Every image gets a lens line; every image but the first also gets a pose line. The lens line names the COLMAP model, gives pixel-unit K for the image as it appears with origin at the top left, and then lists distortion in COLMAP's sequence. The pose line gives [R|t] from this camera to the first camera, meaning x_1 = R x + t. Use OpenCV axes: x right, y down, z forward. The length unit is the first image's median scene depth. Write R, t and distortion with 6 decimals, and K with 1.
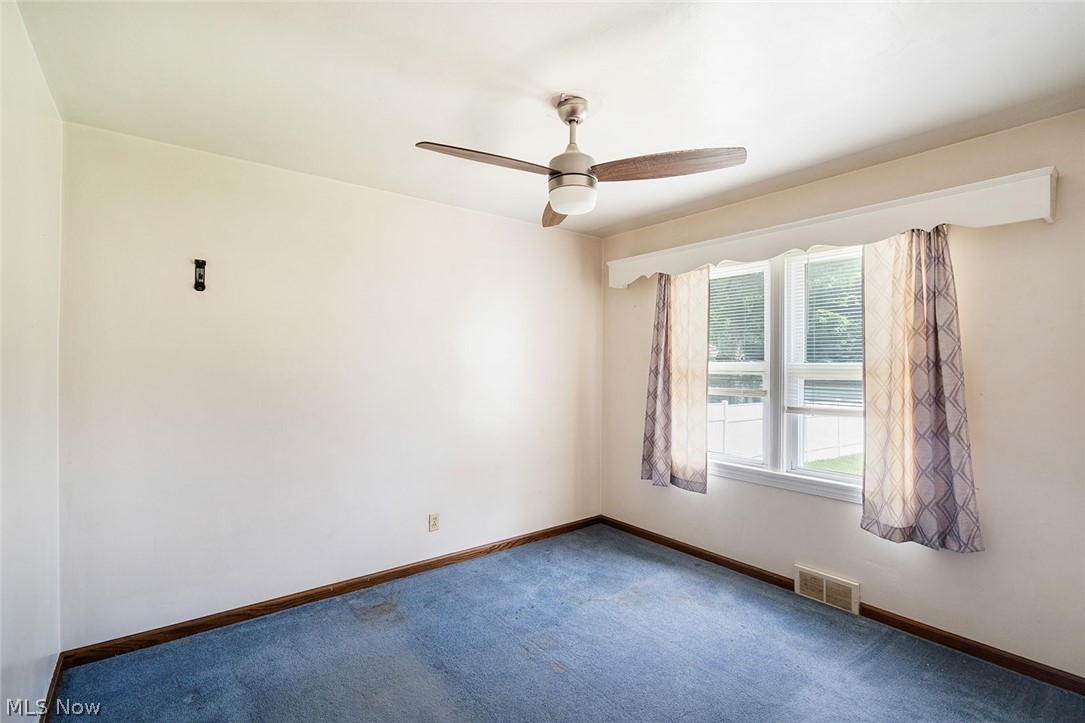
lens RADIAL K [[496.1, 0, 542.9], [0, 496.1, 362.1], [0, 0, 1]] dist [-0.002761, 0.000241]
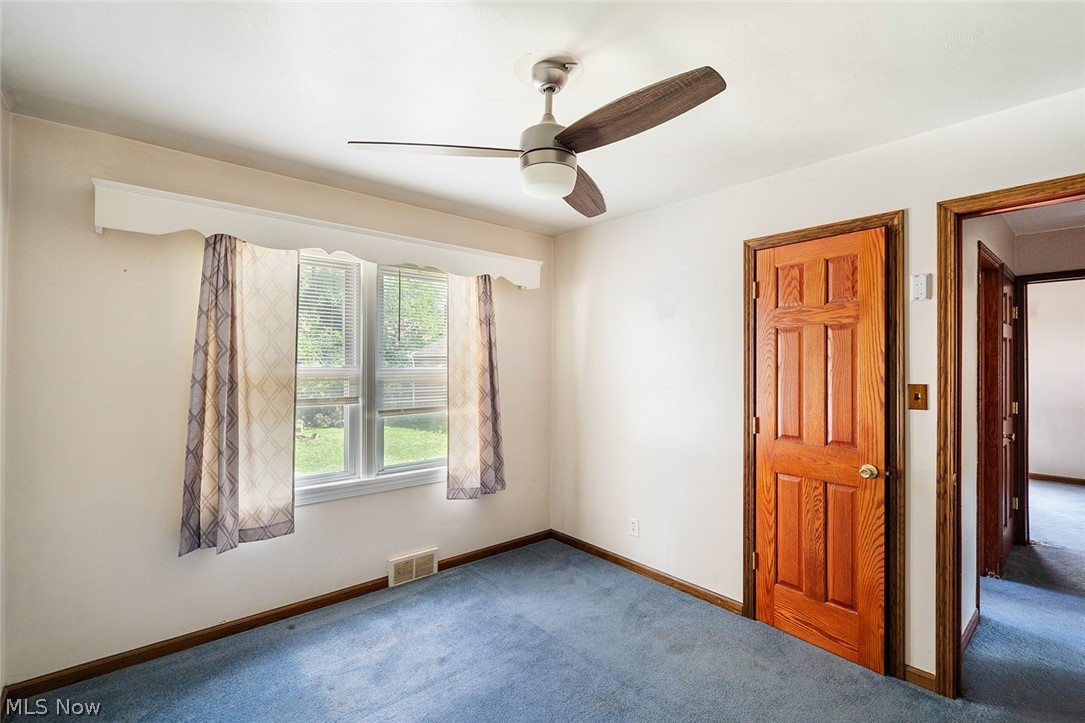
lens RADIAL K [[496.1, 0, 535.5], [0, 496.1, 361.1], [0, 0, 1]] dist [-0.002761, 0.000241]
pose [[-0.042986, 0.004263, 0.999067, -0.548789], [-0.005369, 0.999975, -0.004498, -0.009313], [-0.999061, -0.005557, -0.042962, 0.735806]]
